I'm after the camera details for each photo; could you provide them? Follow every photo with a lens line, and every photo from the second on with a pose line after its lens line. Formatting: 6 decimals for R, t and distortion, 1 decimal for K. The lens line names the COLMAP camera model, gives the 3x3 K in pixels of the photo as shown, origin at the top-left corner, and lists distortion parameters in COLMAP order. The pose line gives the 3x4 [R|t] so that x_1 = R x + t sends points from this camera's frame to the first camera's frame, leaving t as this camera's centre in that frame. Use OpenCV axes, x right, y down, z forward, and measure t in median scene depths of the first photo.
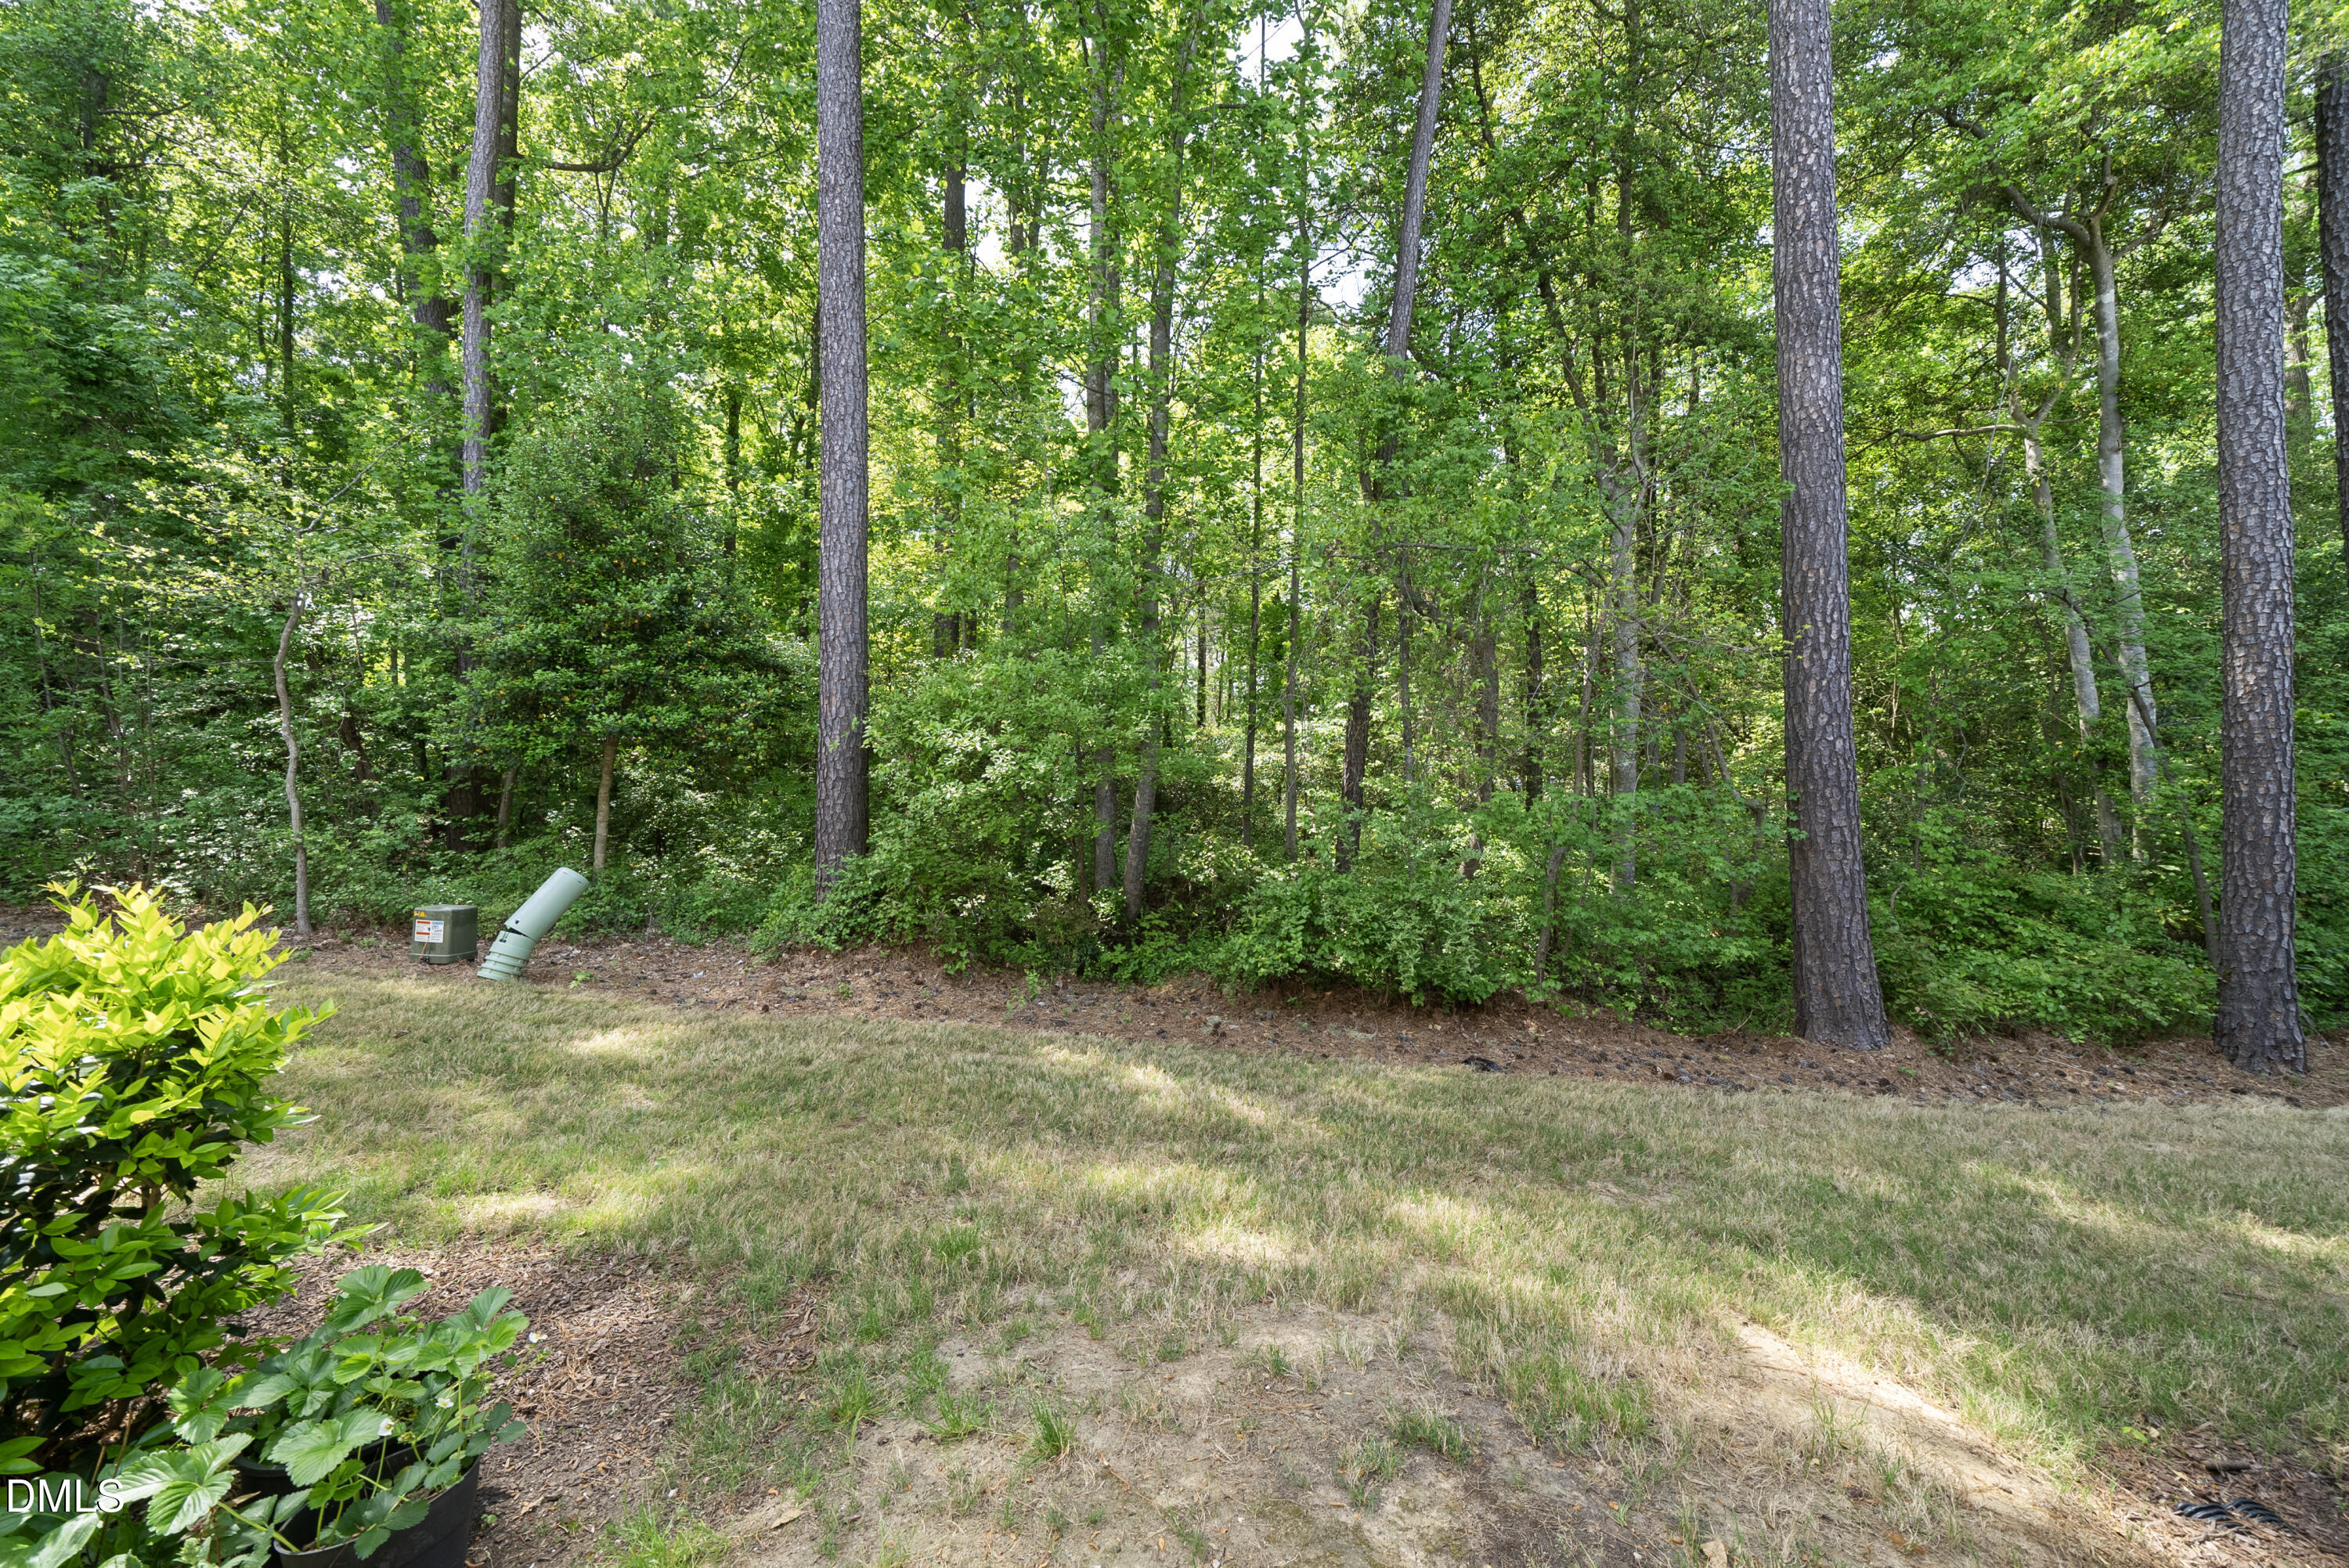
lens RADIAL K [[808.6, 0, 1163.9], [0, 808.6, 788.0], [0, 0, 1]] dist [-0.007204, 0.000204]
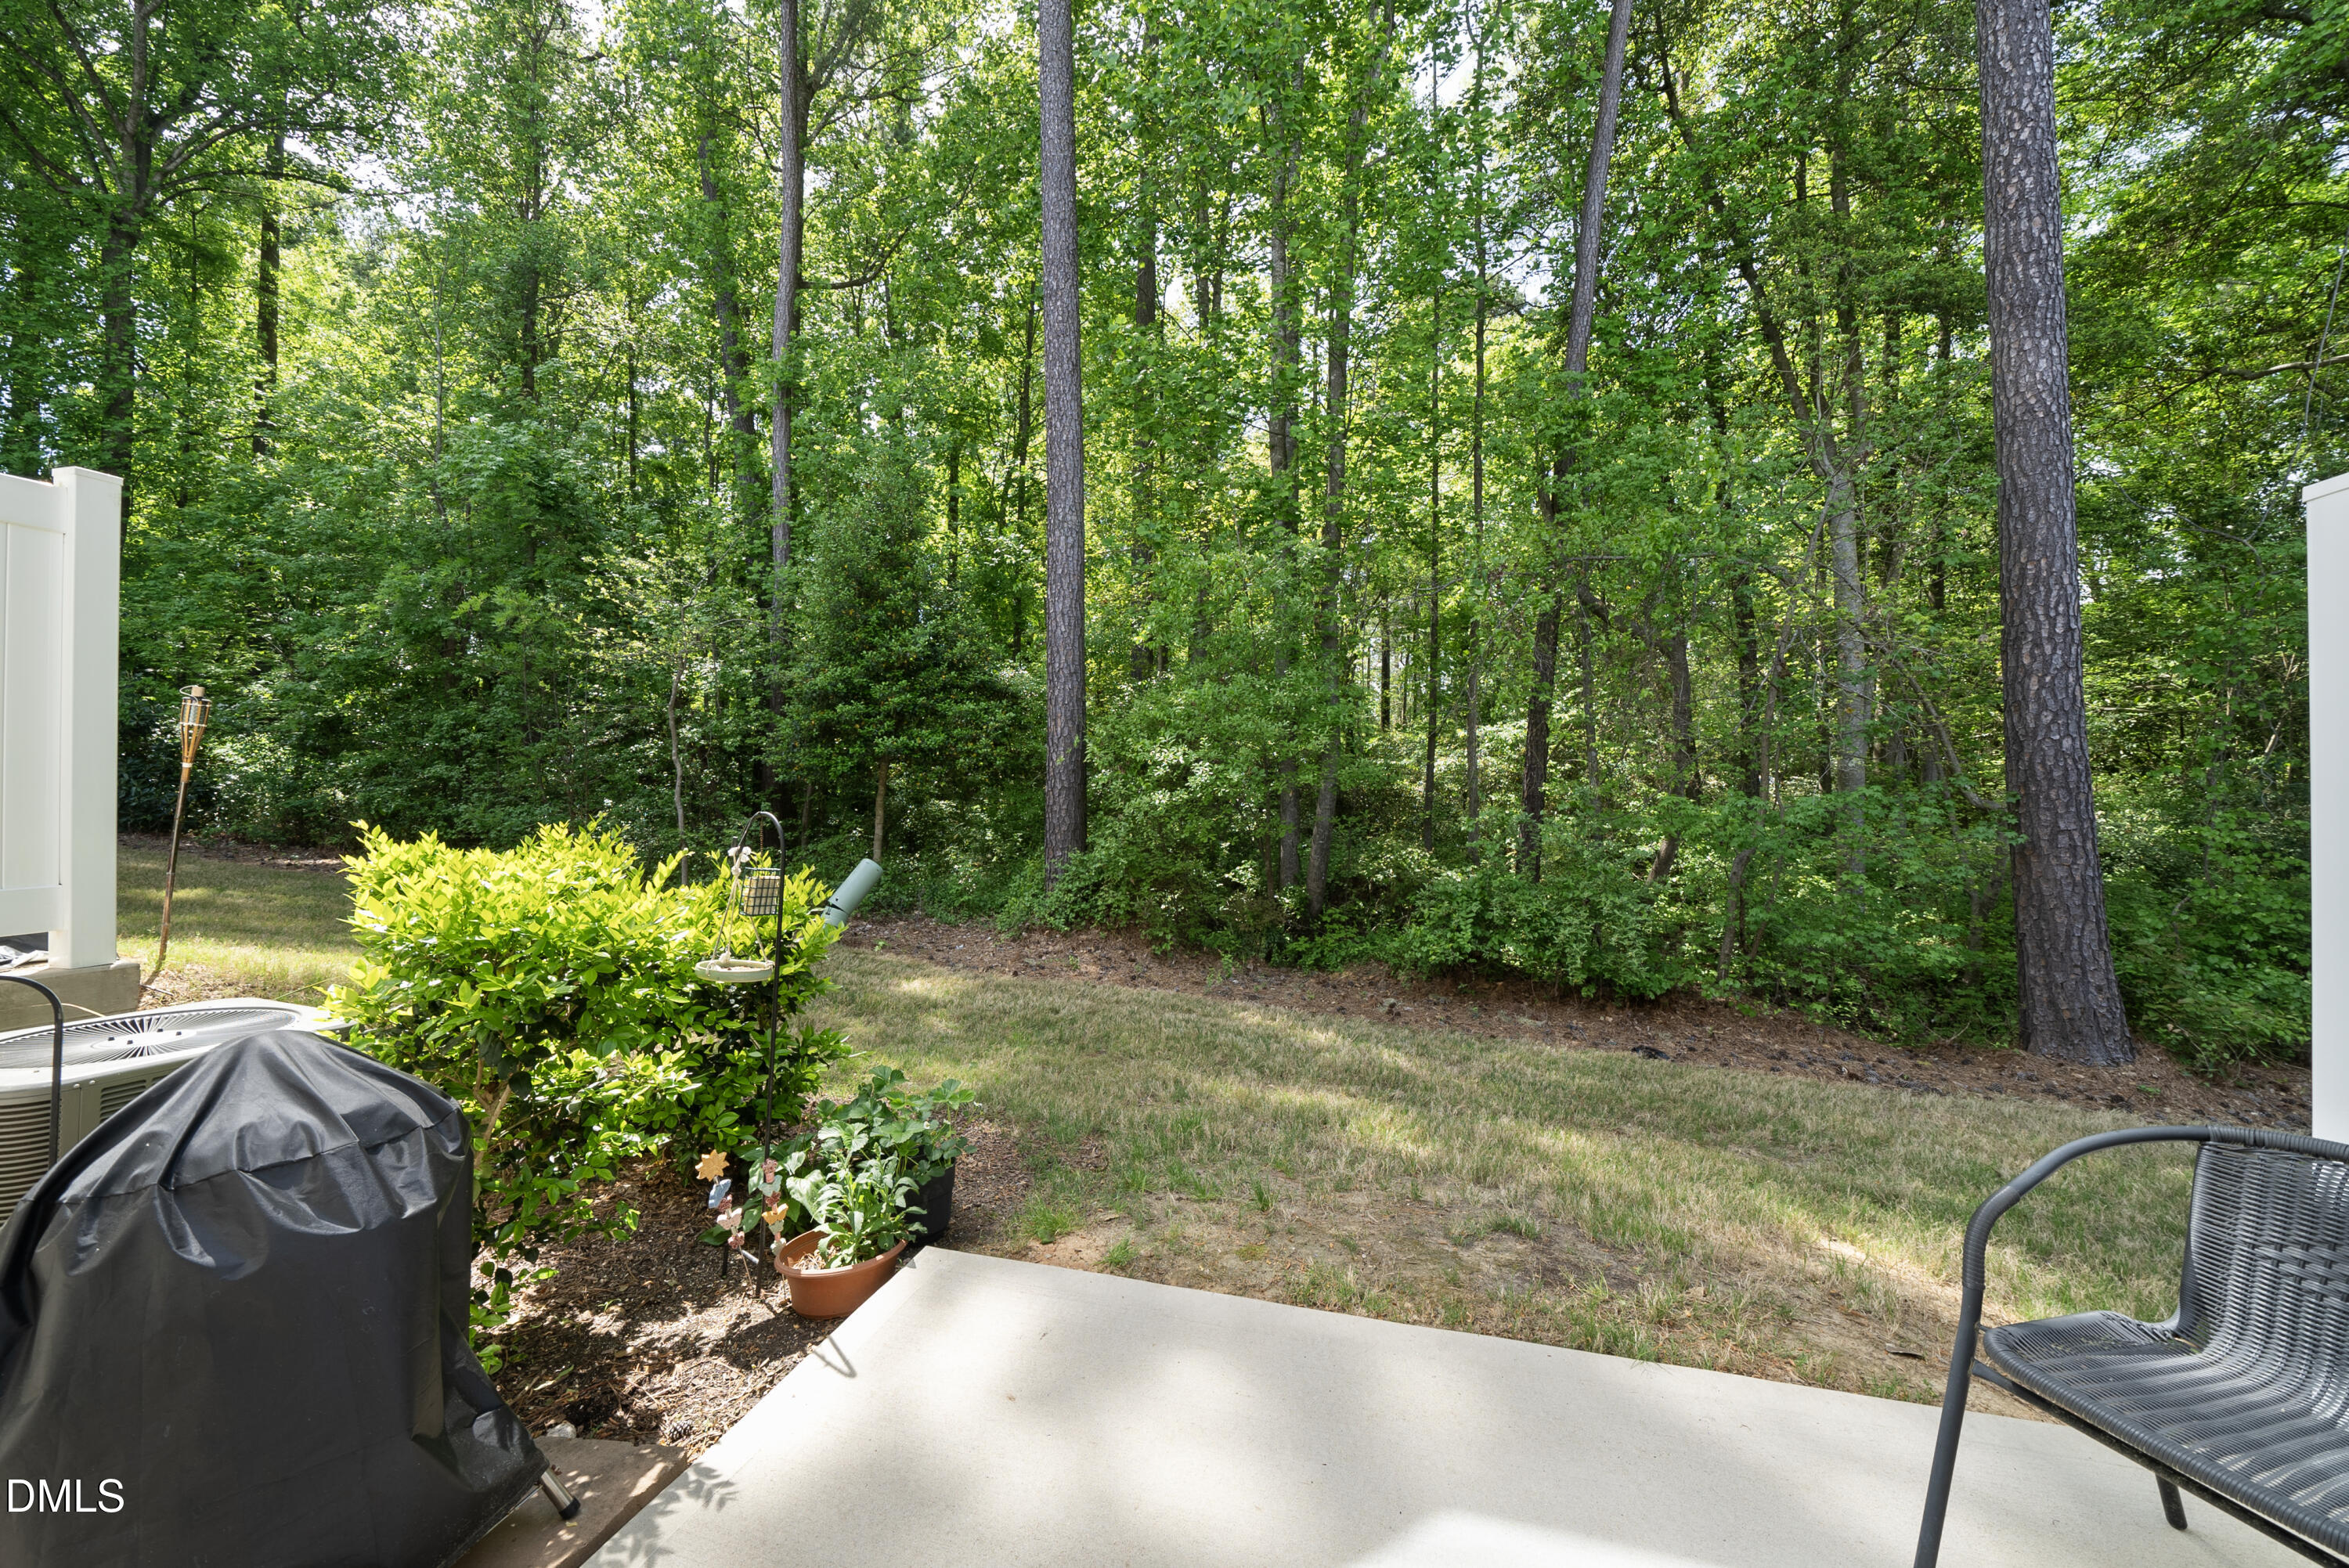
lens RADIAL K [[808.6, 0, 1168.7], [0, 808.6, 789.5], [0, 0, 1]] dist [-0.007204, 0.000204]
pose [[0.976358, -0.007713, -0.216024, 0.006576], [0.006653, 0.999962, -0.005636, -0.001357], [0.216059, 0.004066, 0.976372, -0.132500]]
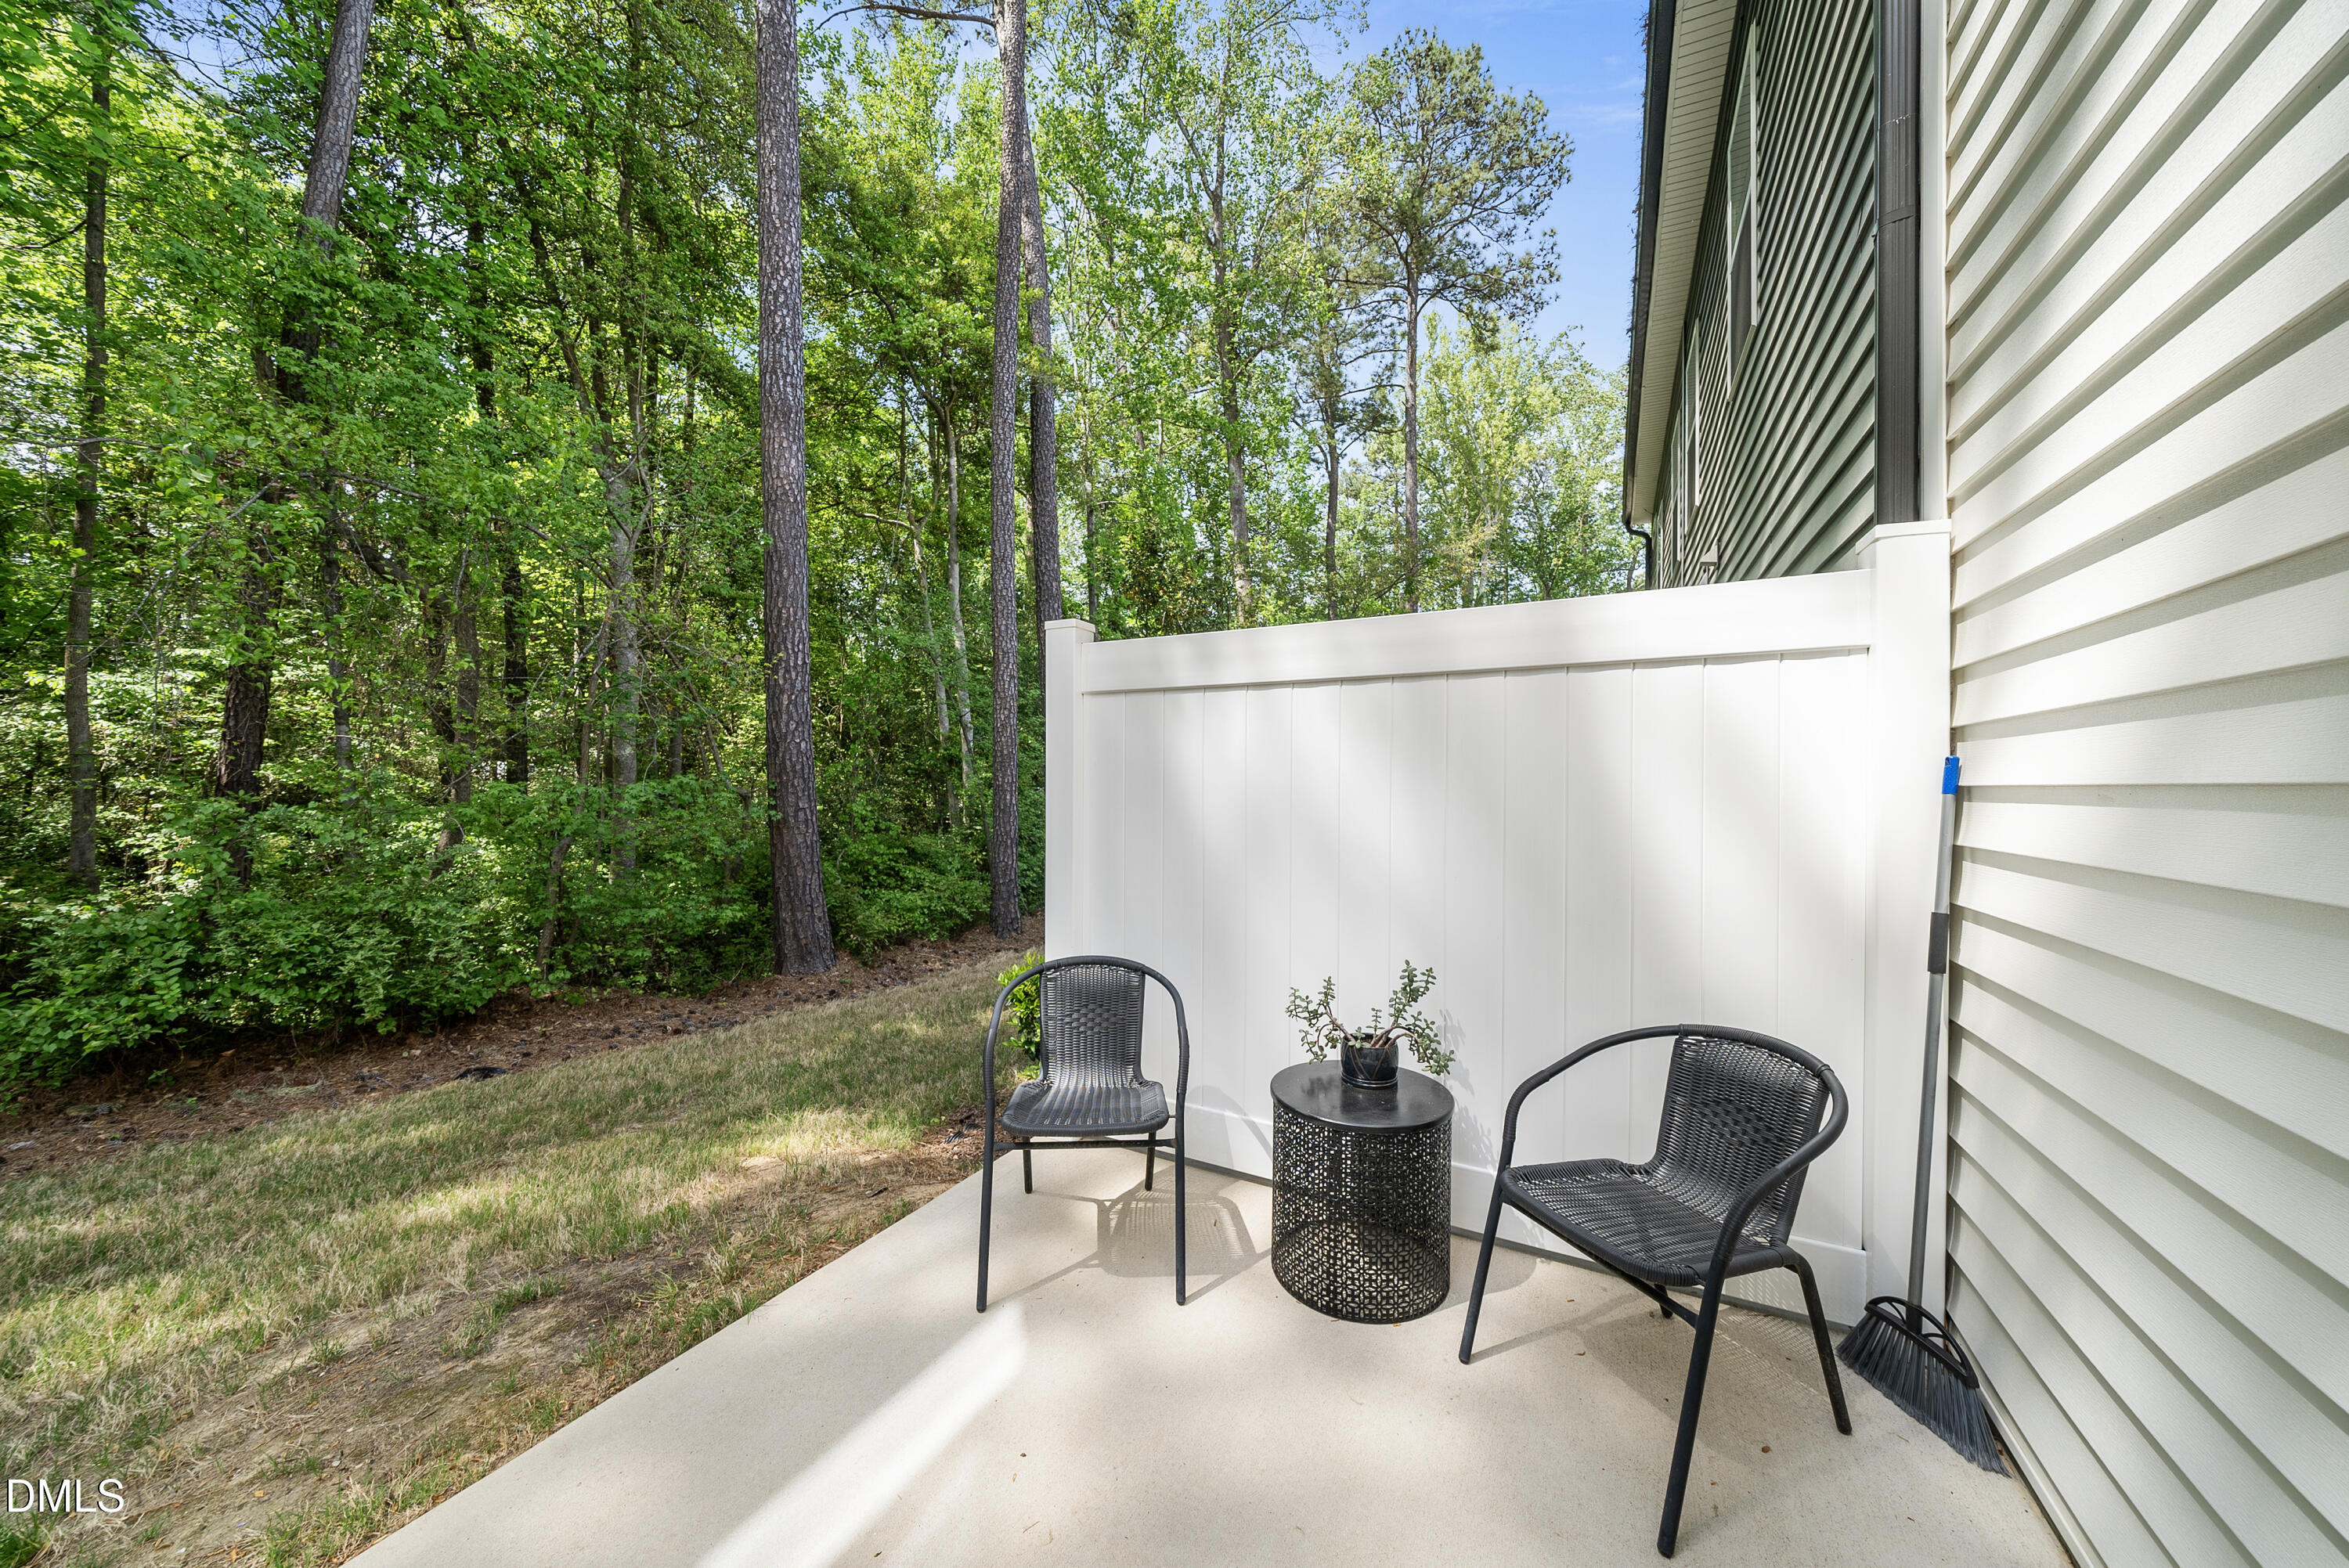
lens RADIAL K [[808.6, 0, 1177.5], [0, 808.6, 790.9], [0, 0, 1]] dist [-0.007204, 0.000204]
pose [[0.427804, -0.012962, 0.903779, -0.077343], [-0.002237, 0.999879, 0.015399, -0.001665], [-0.903869, -0.008610, 0.427723, -0.099007]]
